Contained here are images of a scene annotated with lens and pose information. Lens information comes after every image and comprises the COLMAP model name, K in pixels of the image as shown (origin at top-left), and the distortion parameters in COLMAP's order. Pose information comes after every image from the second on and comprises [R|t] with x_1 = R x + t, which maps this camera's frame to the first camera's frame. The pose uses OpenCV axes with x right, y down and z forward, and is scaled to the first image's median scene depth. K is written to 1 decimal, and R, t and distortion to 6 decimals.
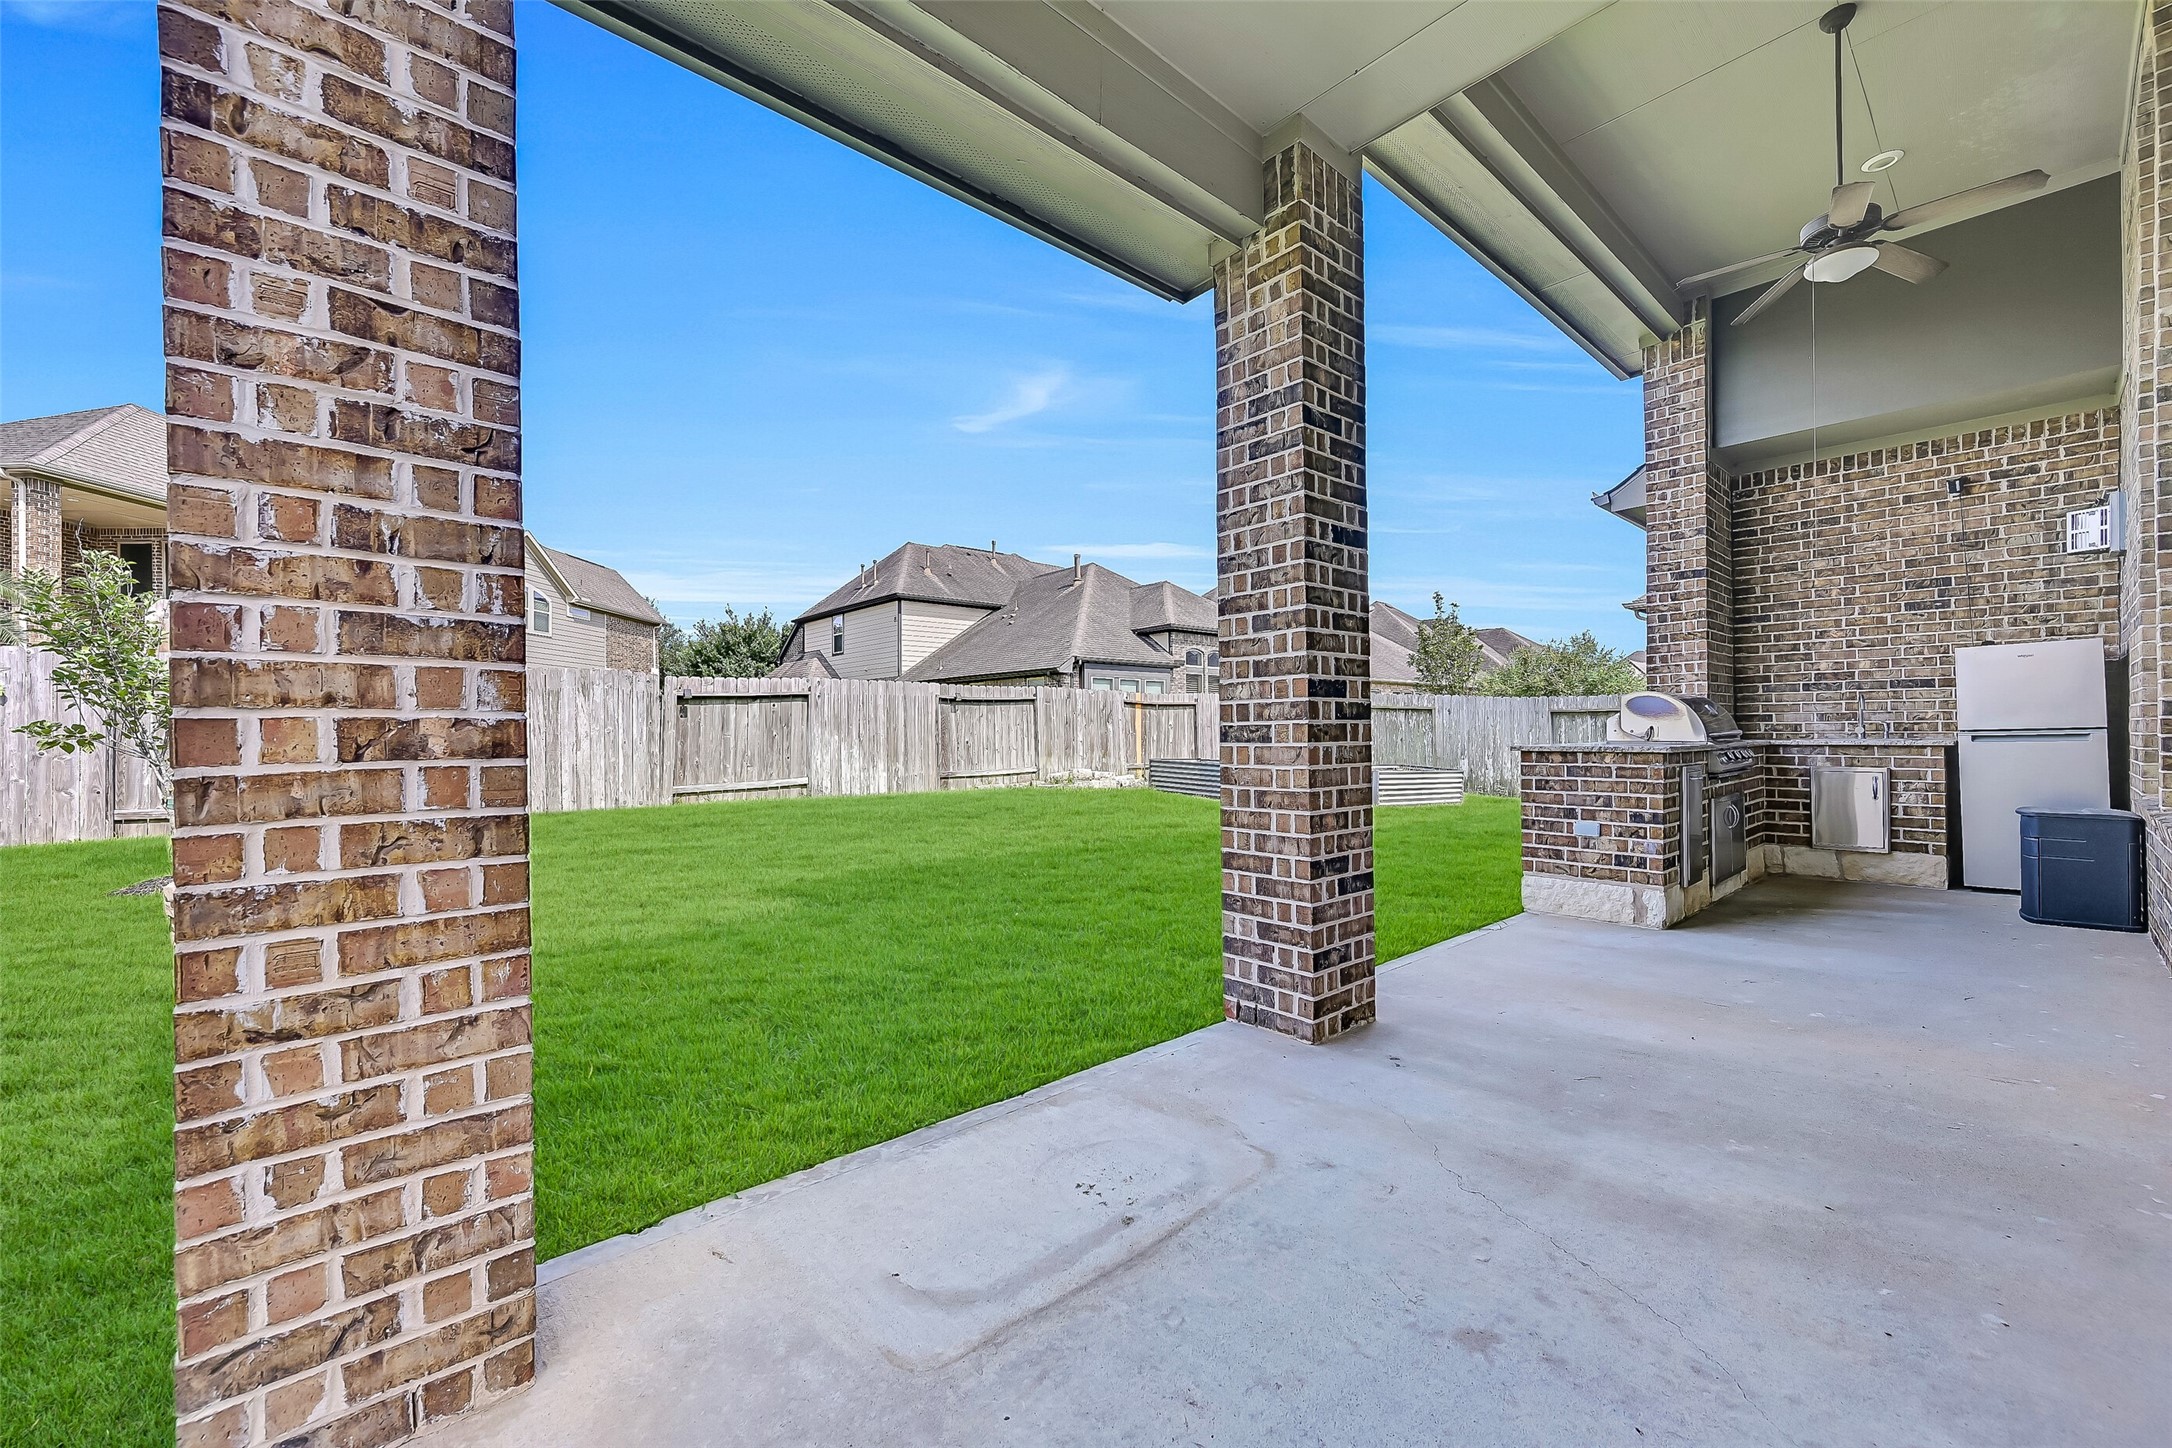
lens RADIAL K [[854.8, 0, 1088.4], [0, 854.8, 729.3], [0, 0, 1]] dist [-0.000709, 0.000065]
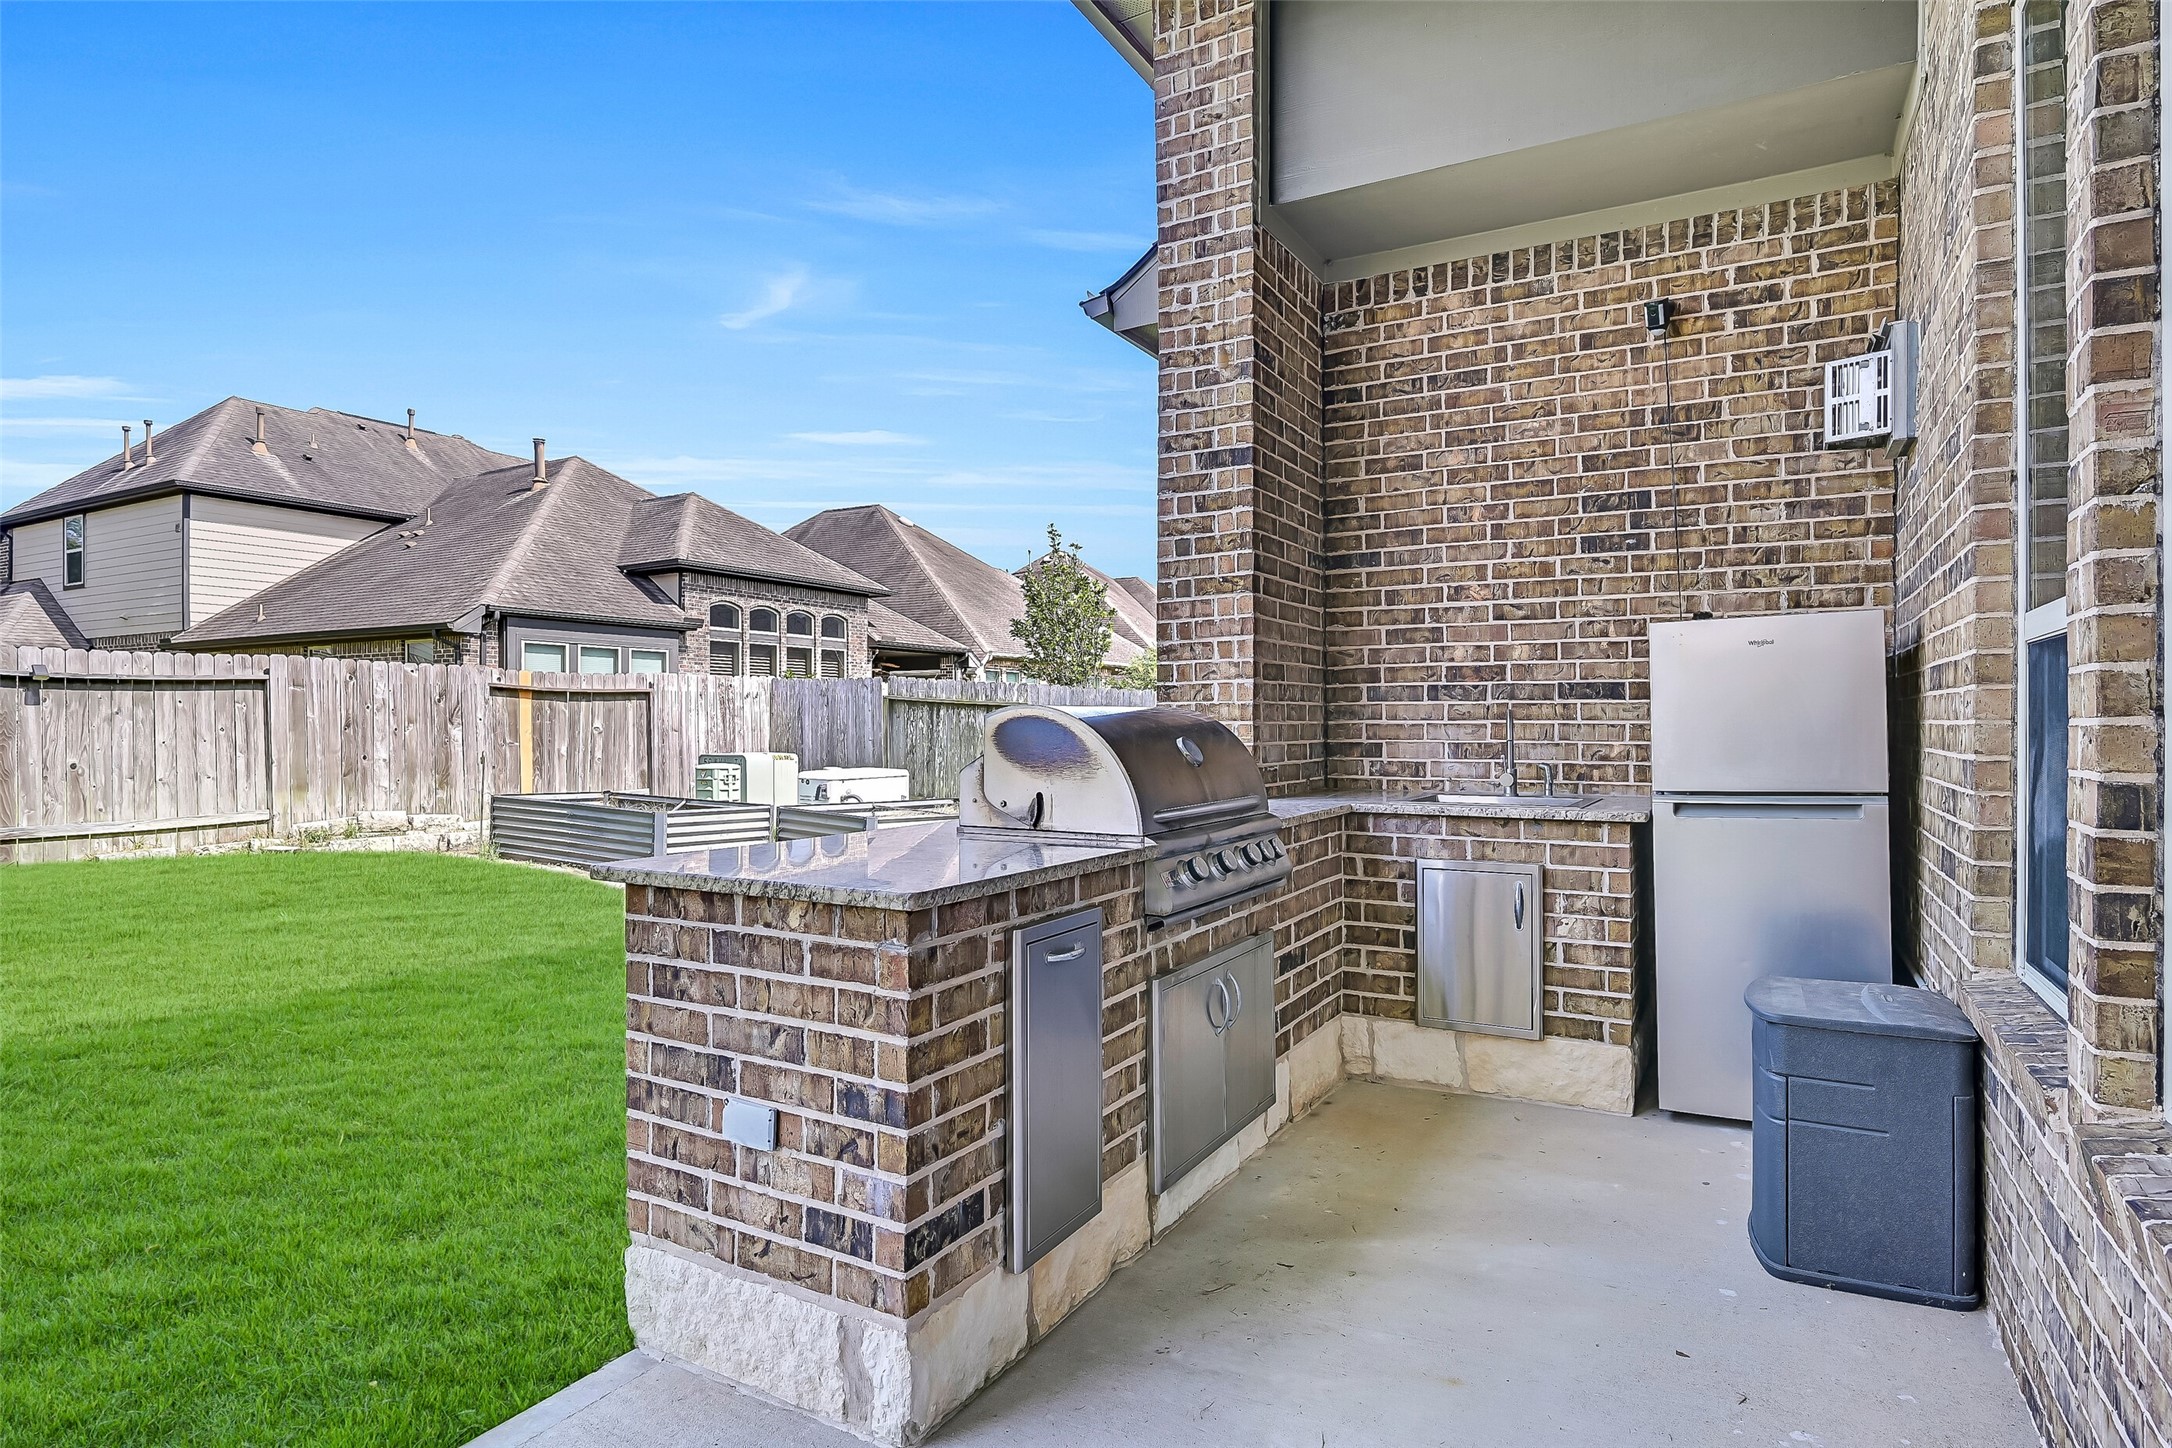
lens RADIAL K [[1179.6, 0, 1084.0], [0, 1179.6, 727.3], [0, 0, 1]] dist [-0.001627, -0.000158]
pose [[0.948456, 0.005459, 0.316861, 0.428753], [-0.007190, 0.999965, 0.004296, -0.031296], [-0.316827, -0.006353, 0.948462, 0.400850]]
